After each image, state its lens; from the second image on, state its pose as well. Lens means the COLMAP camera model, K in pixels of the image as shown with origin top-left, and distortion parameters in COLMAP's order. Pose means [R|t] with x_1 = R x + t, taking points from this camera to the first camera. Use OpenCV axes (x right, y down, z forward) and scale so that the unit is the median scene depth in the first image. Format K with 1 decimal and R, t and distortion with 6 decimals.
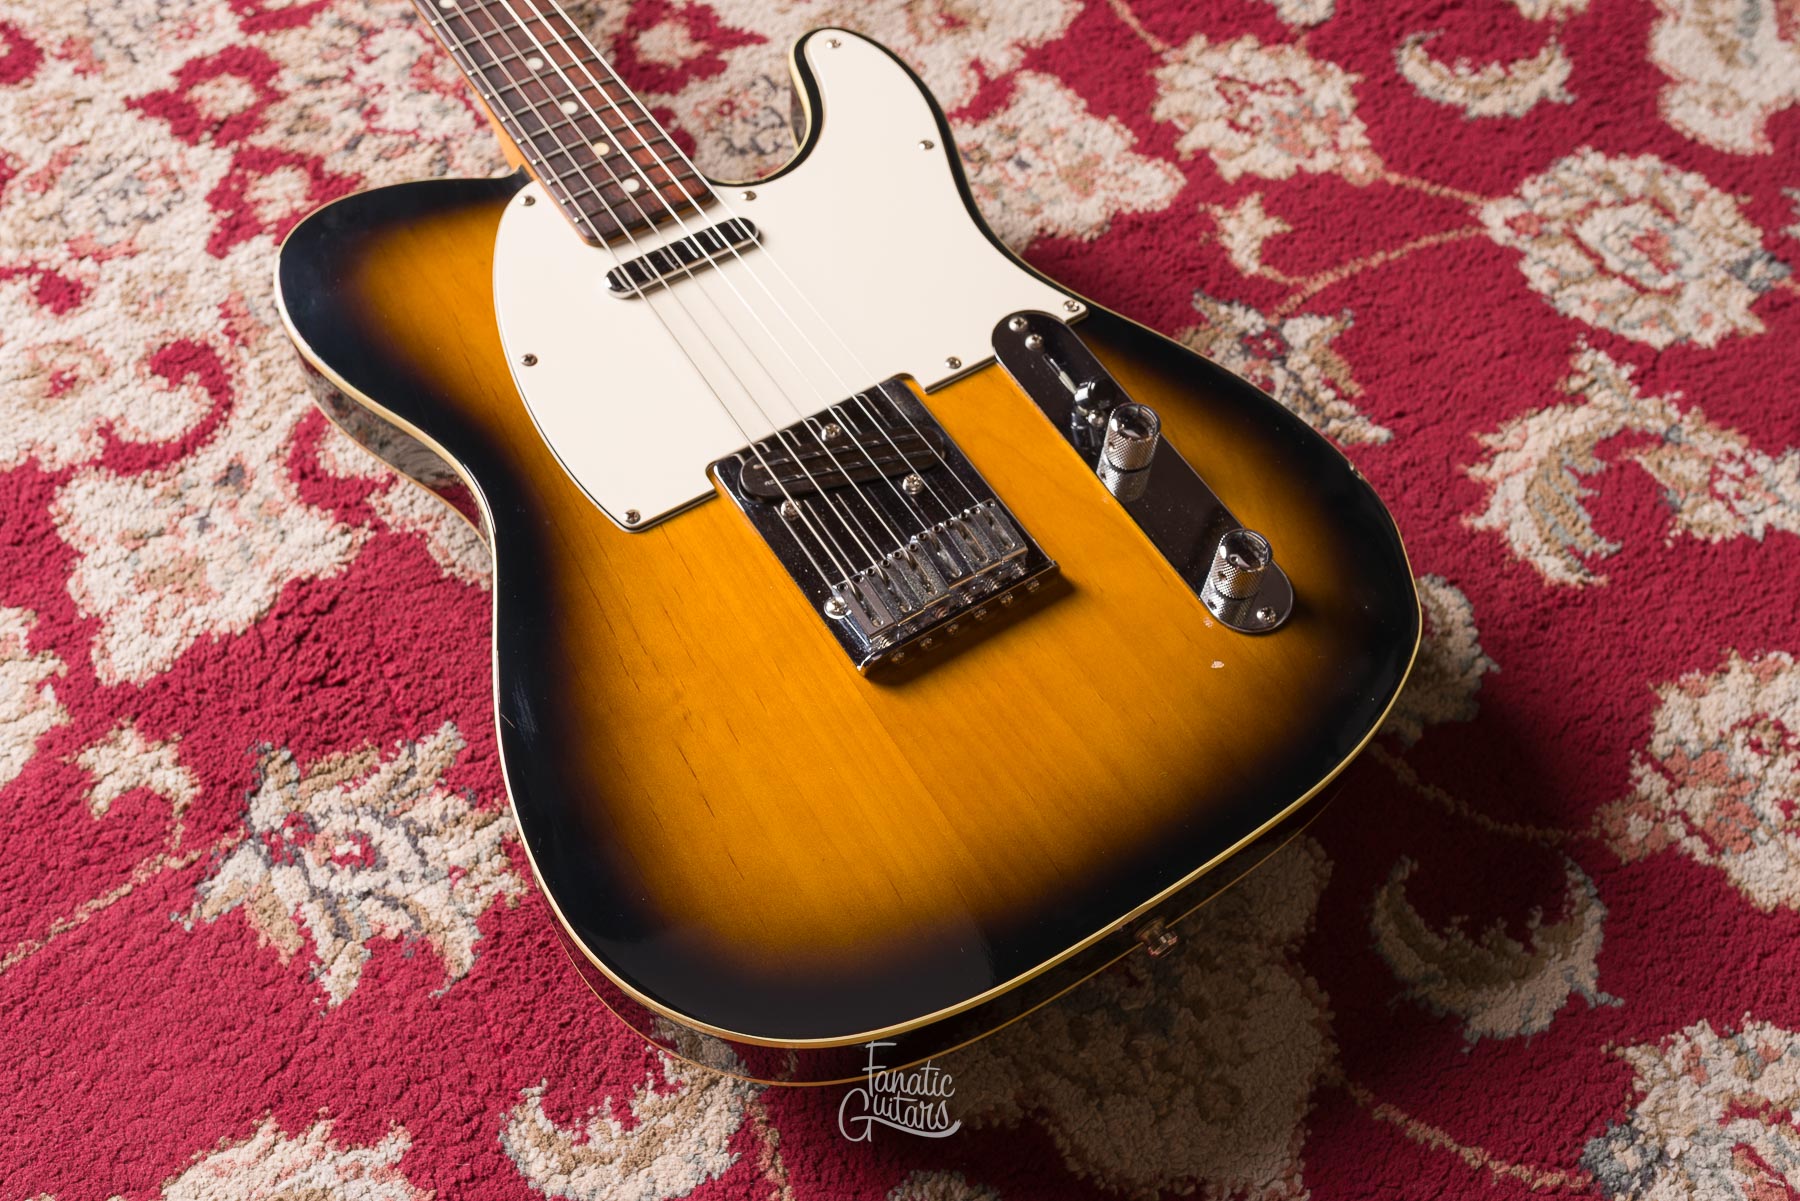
lens RADIAL K [[1682.2, 0, 894.1], [0, 1682.2, 617.2], [0, 0, 1]] dist [0.000870, 0.000000]
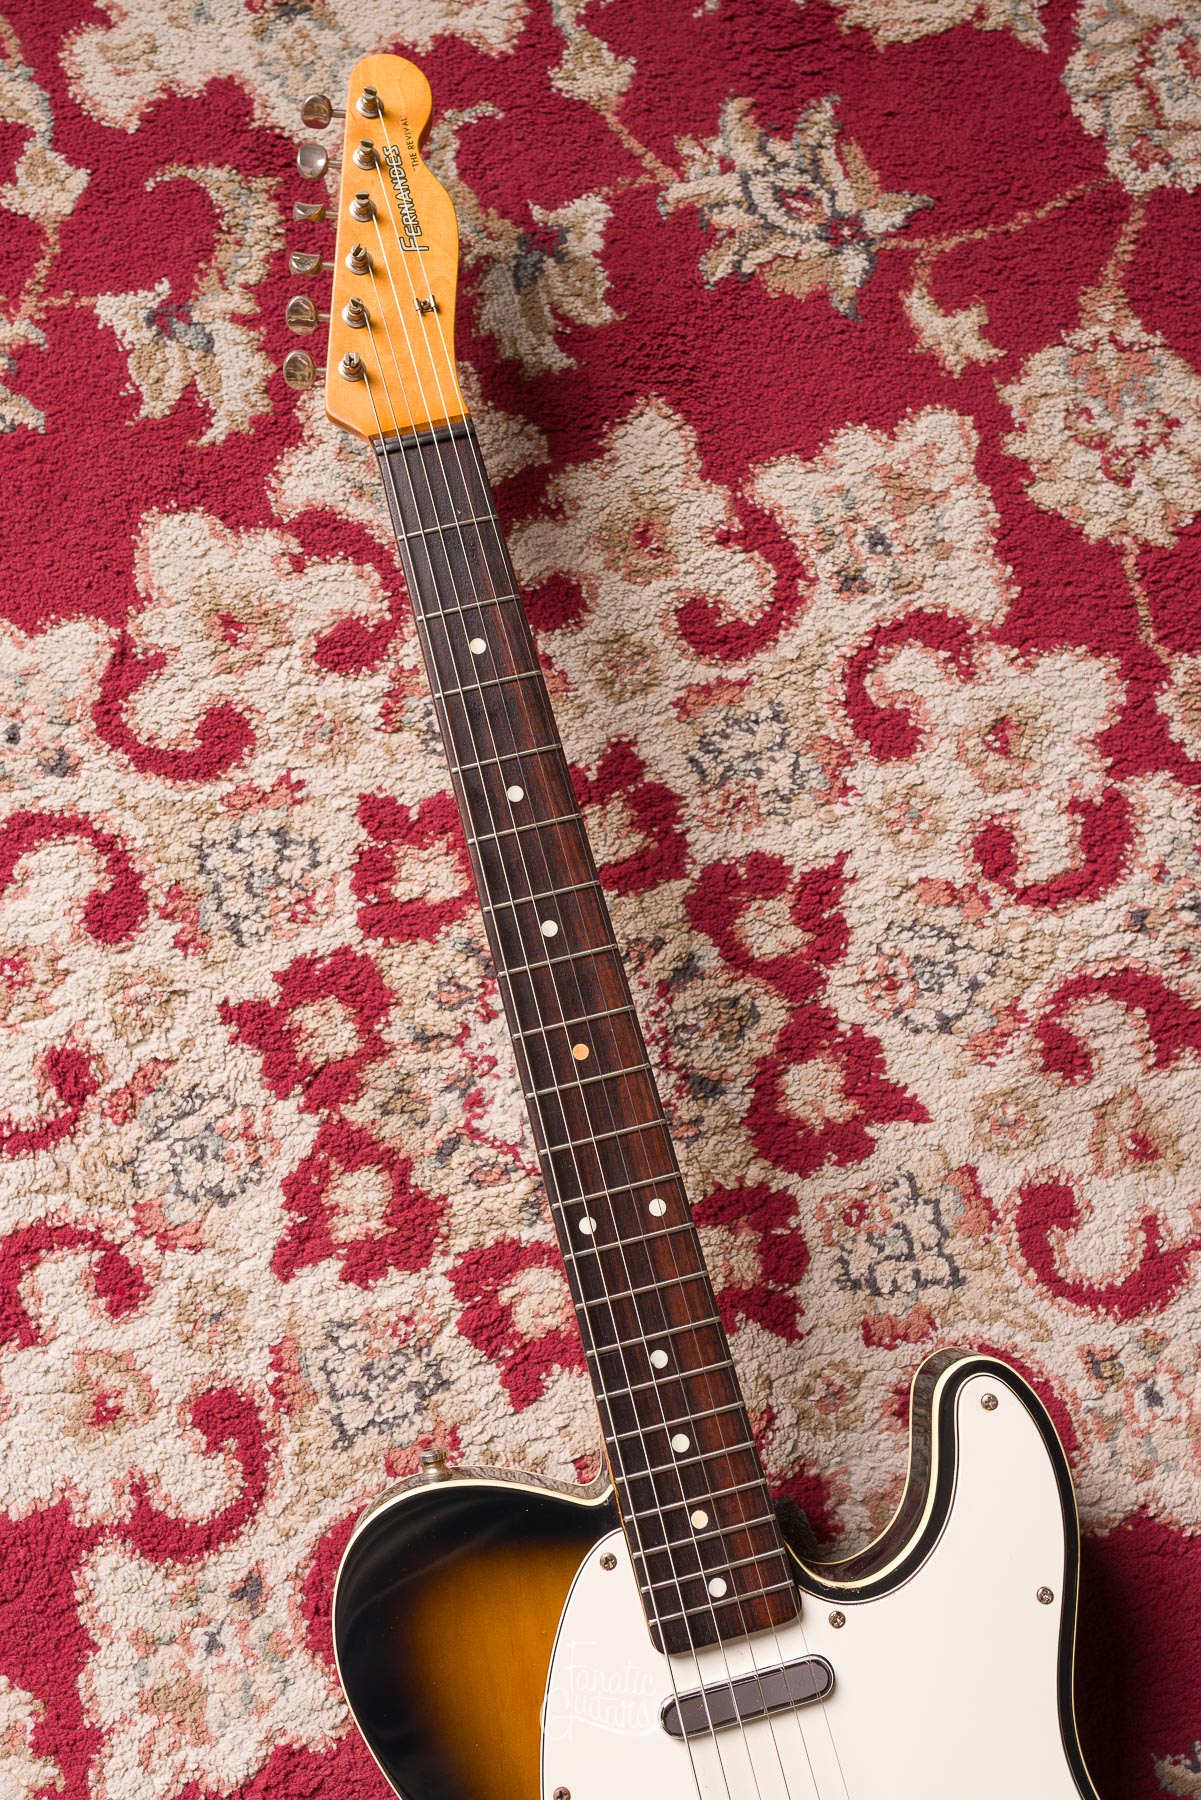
lens RADIAL K [[1763.2, 0, 576.3], [0, 1763.2, 875.9], [0, 0, 1]] dist [-0.000455, 0.000000]
pose [[0.946993, 0.315099, -0.062591, -0.269068], [-0.273104, 0.892224, 0.359653, -0.858064], [0.169172, -0.323495, 0.930985, 0.193414]]
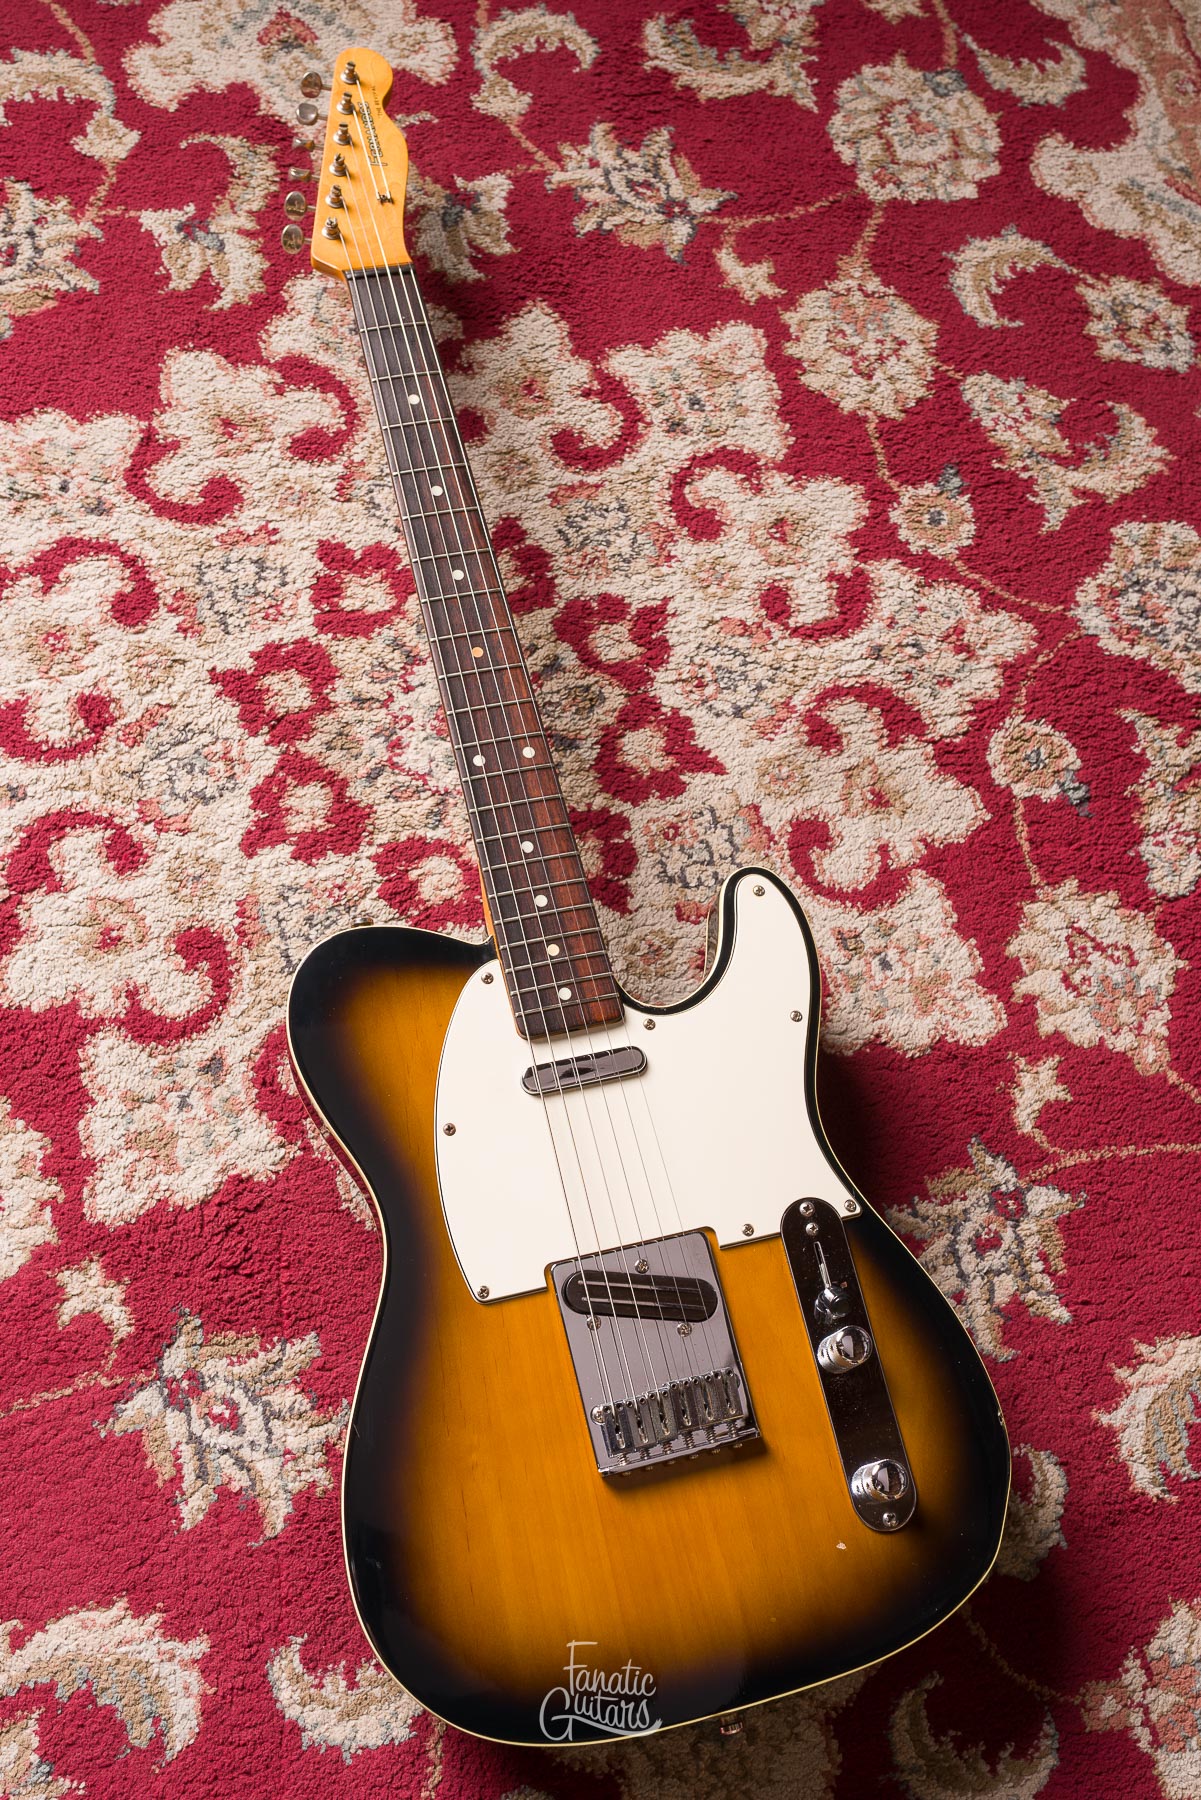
lens RADIAL K [[1763.2, 0, 593.6], [0, 1763.2, 914.6], [0, 0, 1]] dist [-0.000455, 0.000000]
pose [[0.942704, 0.331282, -0.039511, -0.094208], [-0.319586, 0.930666, 0.178119, -0.518339], [0.095779, -0.155286, 0.983215, -0.300565]]
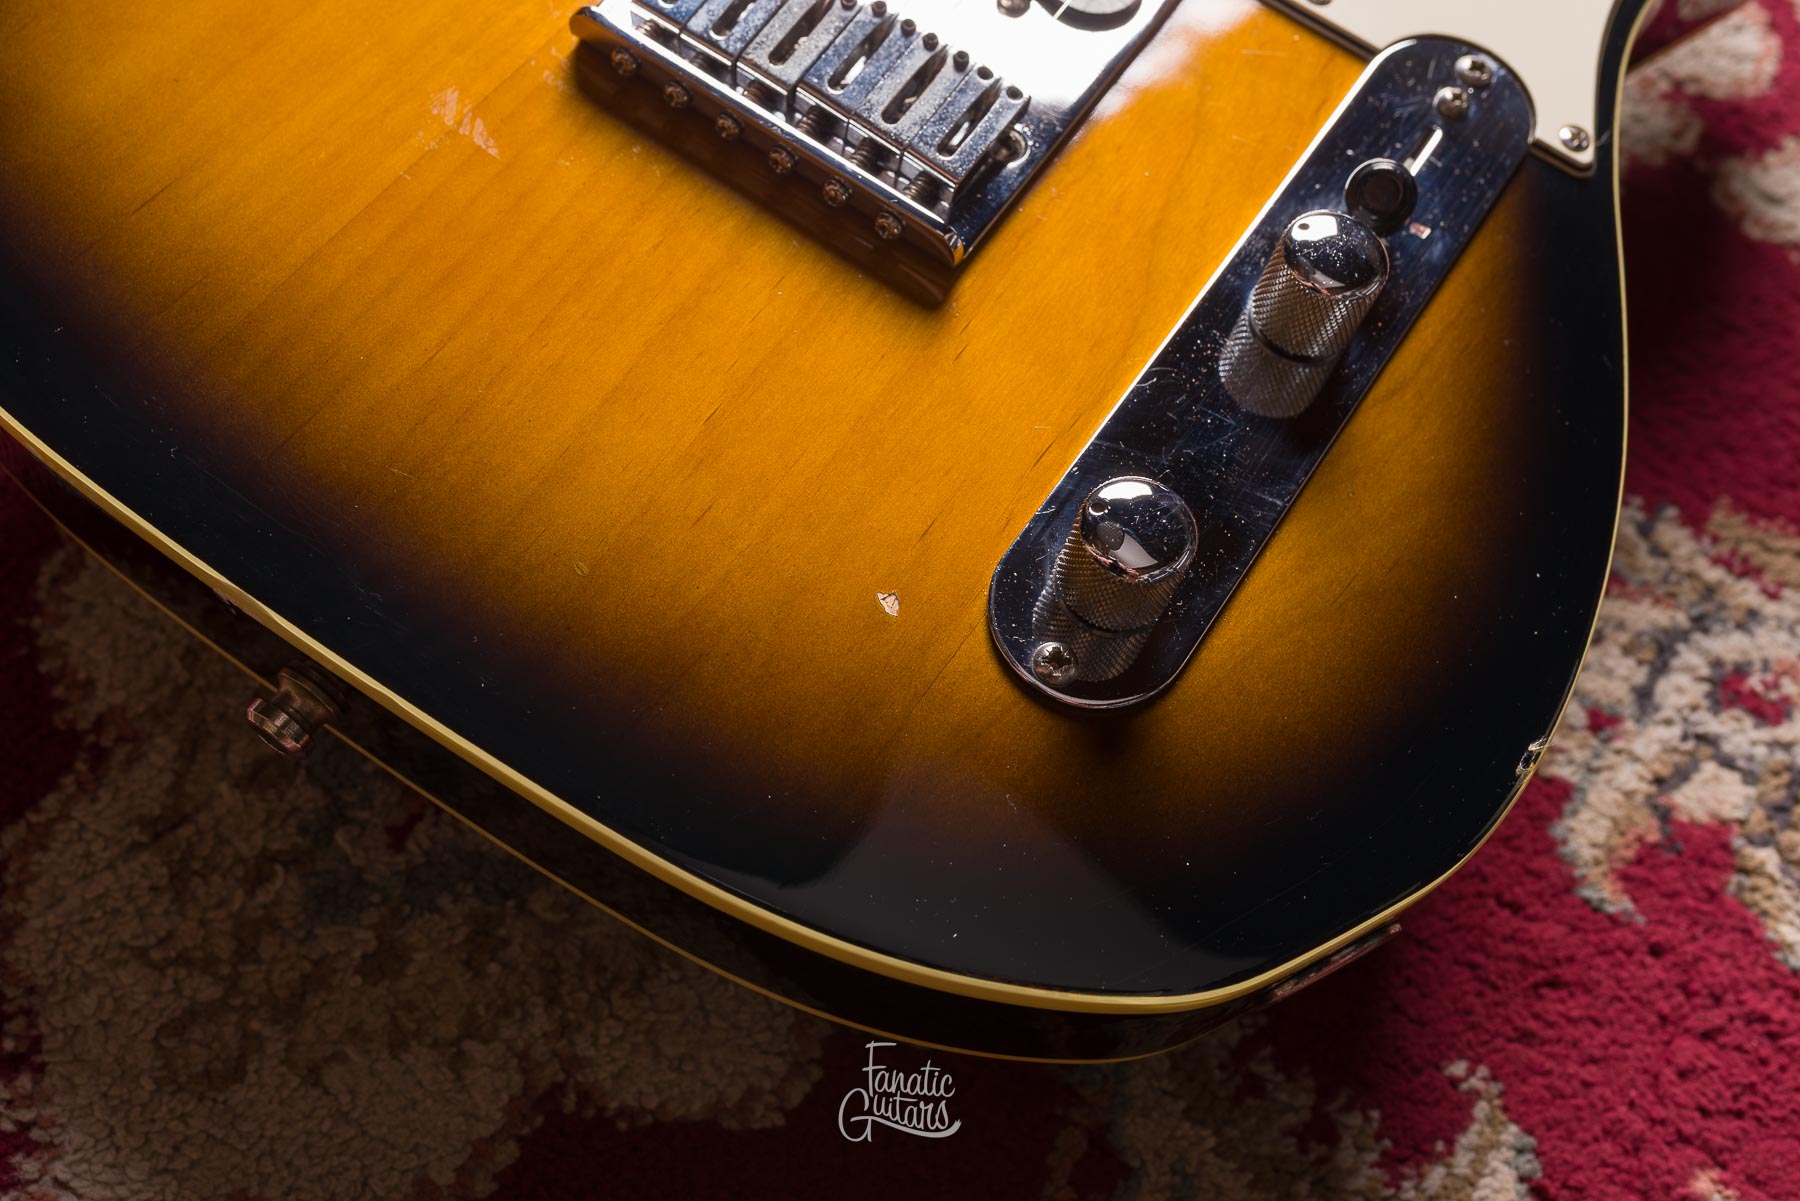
lens RADIAL K [[1763.2, 0, 912.0], [0, 1763.2, 616.7], [0, 0, 1]] dist [-0.000455, 0.000000]
pose [[0.407389, 0.830405, -0.380082, 0.298919], [-0.824526, 0.513387, 0.237886, -0.070002], [0.392671, 0.216475, 0.893839, 0.453448]]
